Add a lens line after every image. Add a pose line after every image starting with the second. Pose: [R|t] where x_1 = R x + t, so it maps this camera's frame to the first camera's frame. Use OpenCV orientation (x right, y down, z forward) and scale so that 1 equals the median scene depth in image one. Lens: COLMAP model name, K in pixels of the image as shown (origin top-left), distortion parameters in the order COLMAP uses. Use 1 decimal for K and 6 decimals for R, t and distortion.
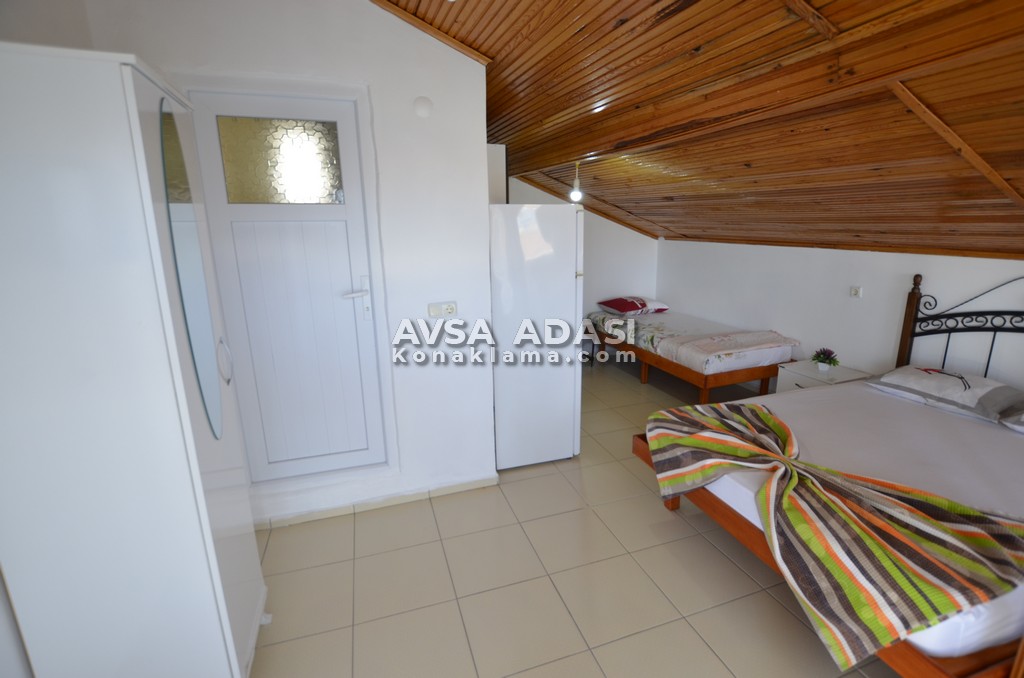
lens RADIAL K [[462.7, 0, 518.6], [0, 462.7, 335.7], [0, 0, 1]] dist [-0.017354, 0.003609]
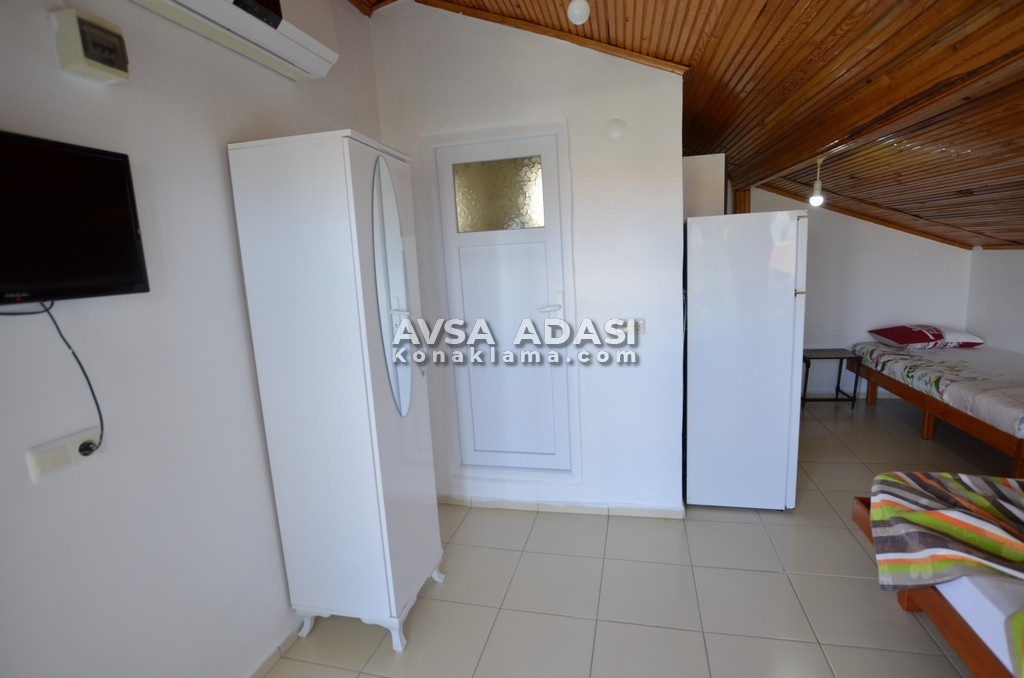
lens RADIAL K [[462.7, 0, 541.7], [0, 462.7, 338.3], [0, 0, 1]] dist [-0.017354, 0.003609]
pose [[0.857226, 0.050858, -0.512423, 0.189993], [-0.074634, 0.996874, -0.025915, 0.008885], [0.509503, 0.060459, 0.858342, 0.055785]]
